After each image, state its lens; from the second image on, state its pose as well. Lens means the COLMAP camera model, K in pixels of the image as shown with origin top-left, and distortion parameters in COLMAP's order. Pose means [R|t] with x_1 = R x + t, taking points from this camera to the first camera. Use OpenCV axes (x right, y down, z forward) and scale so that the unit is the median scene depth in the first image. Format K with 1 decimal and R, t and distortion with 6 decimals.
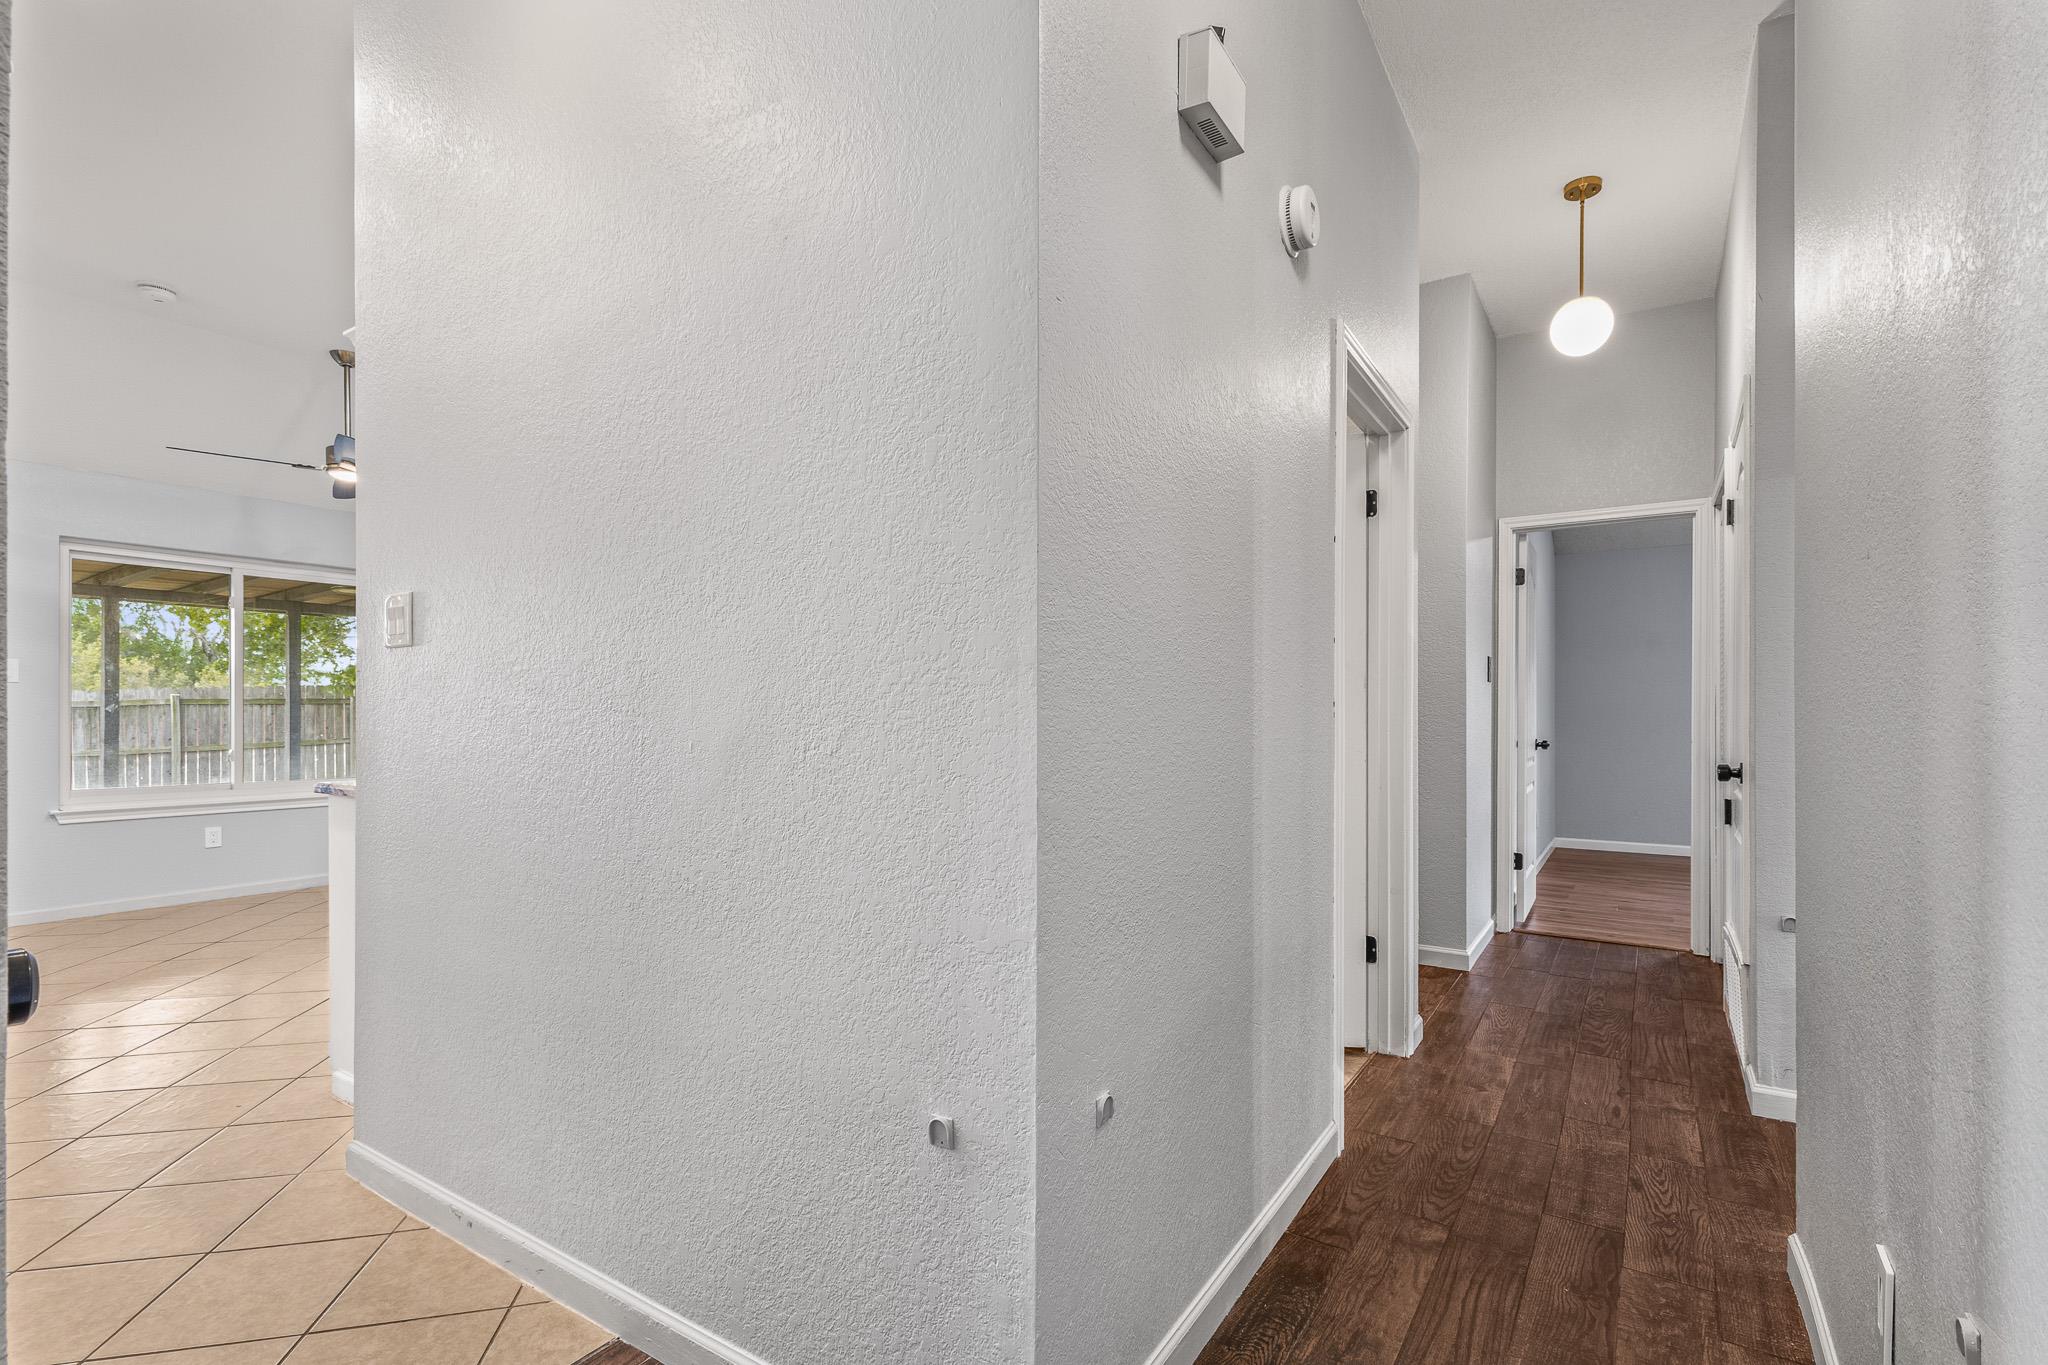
lens RADIAL K [[947.5, 0, 1026.5], [0, 947.5, 718.1], [0, 0, 1]] dist [0.000760, 0.000066]
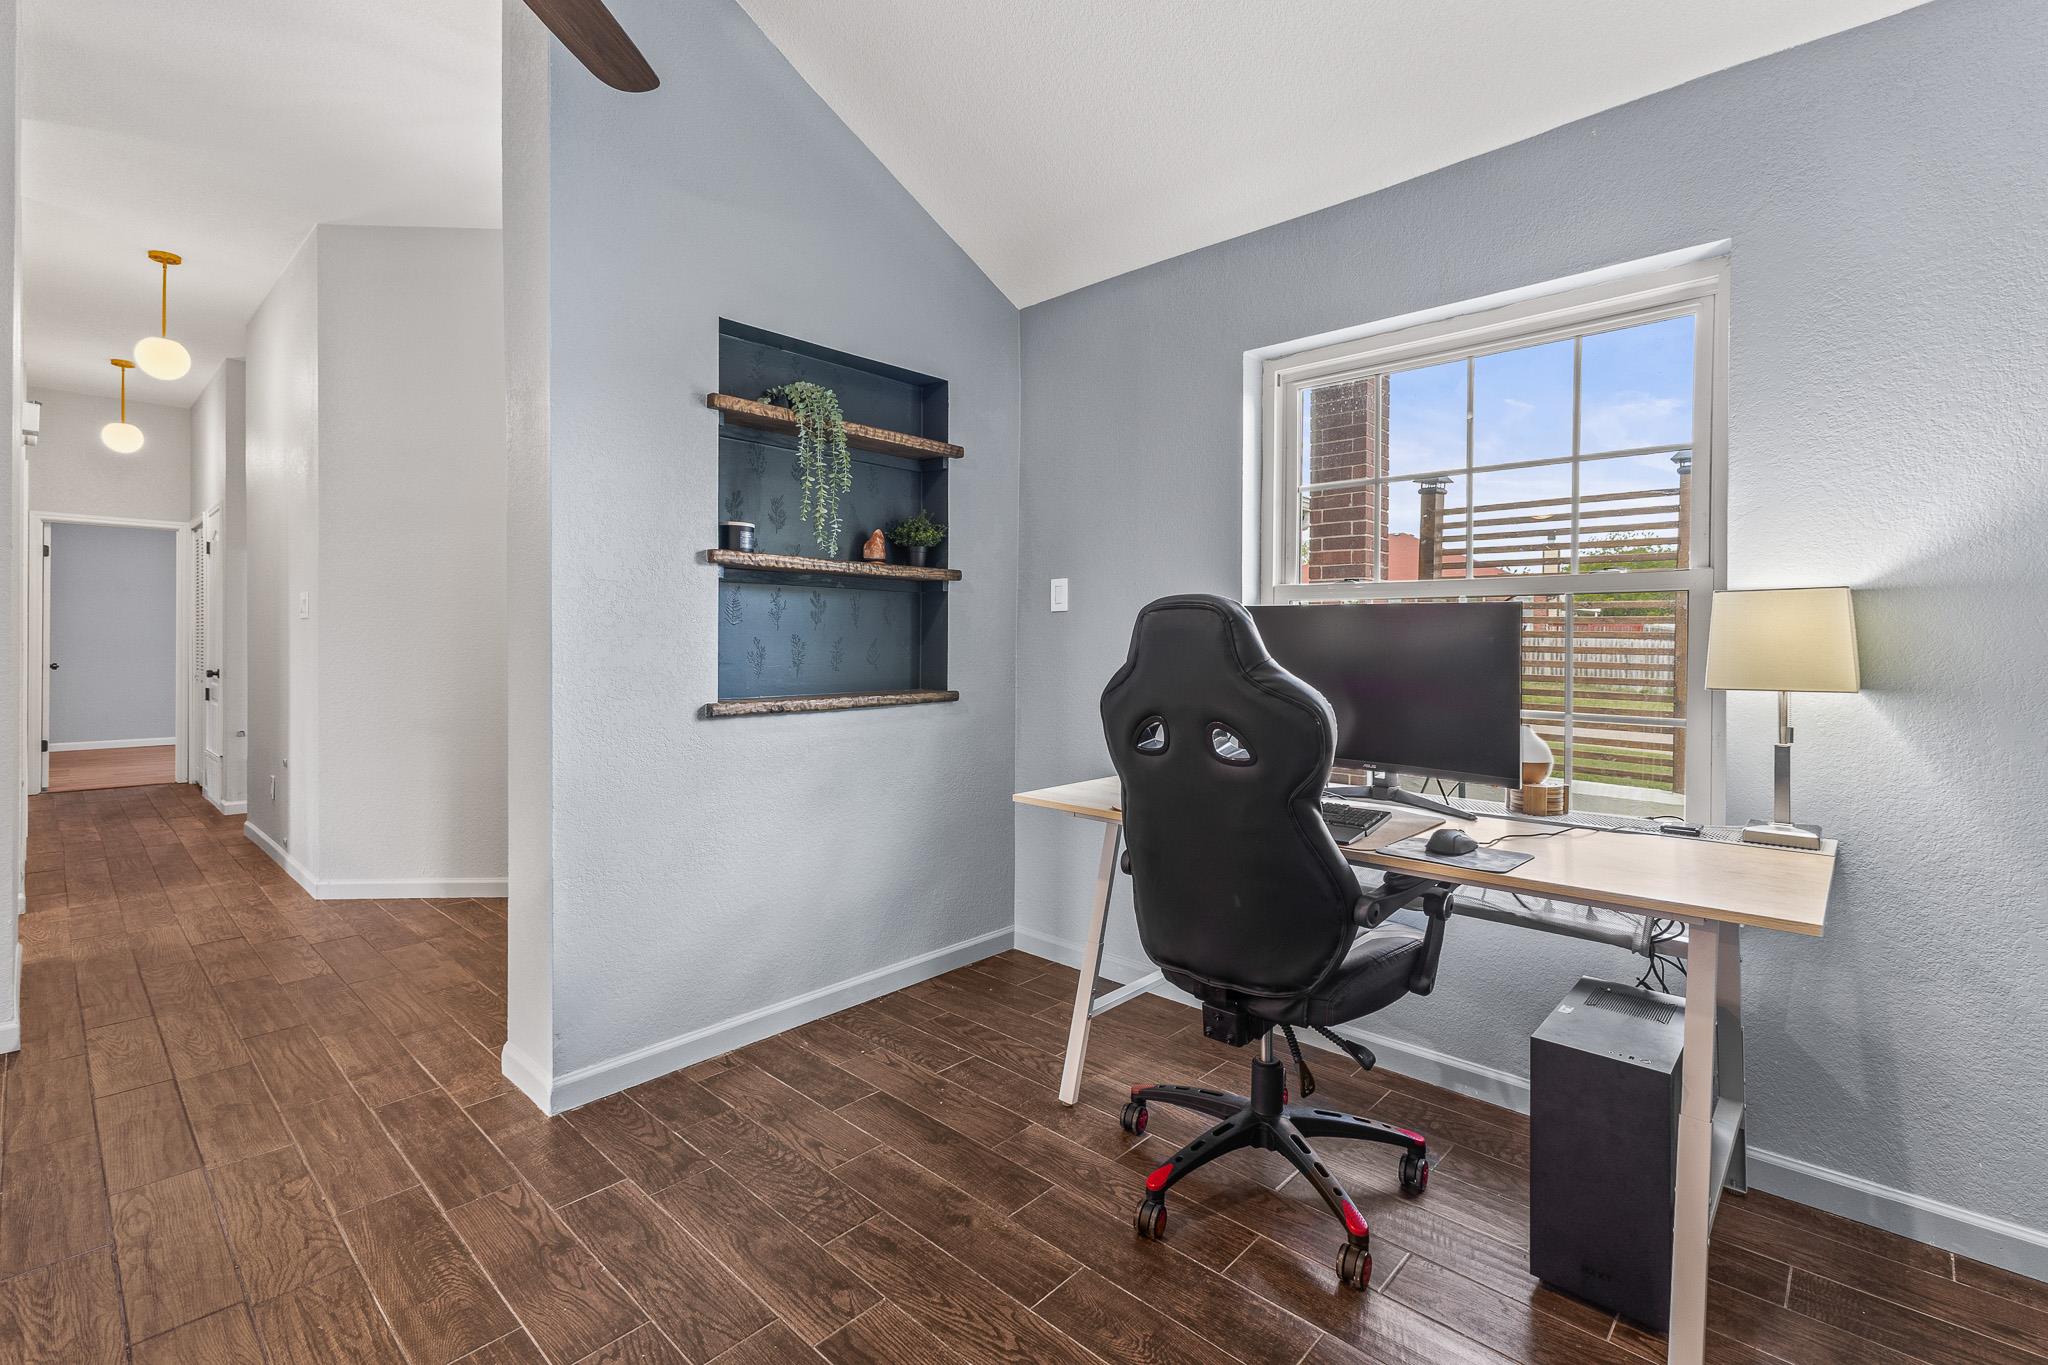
lens RADIAL K [[913.4, 0, 1024.6], [0, 913.4, 640.1], [0, 0, 1]] dist [0.000170, 0.000032]
pose [[0.166802, -0.005313, 0.985976, -0.823859], [-0.001849, 0.999982, 0.005701, -0.029278], [-0.985989, -0.002774, 0.166789, -0.968869]]
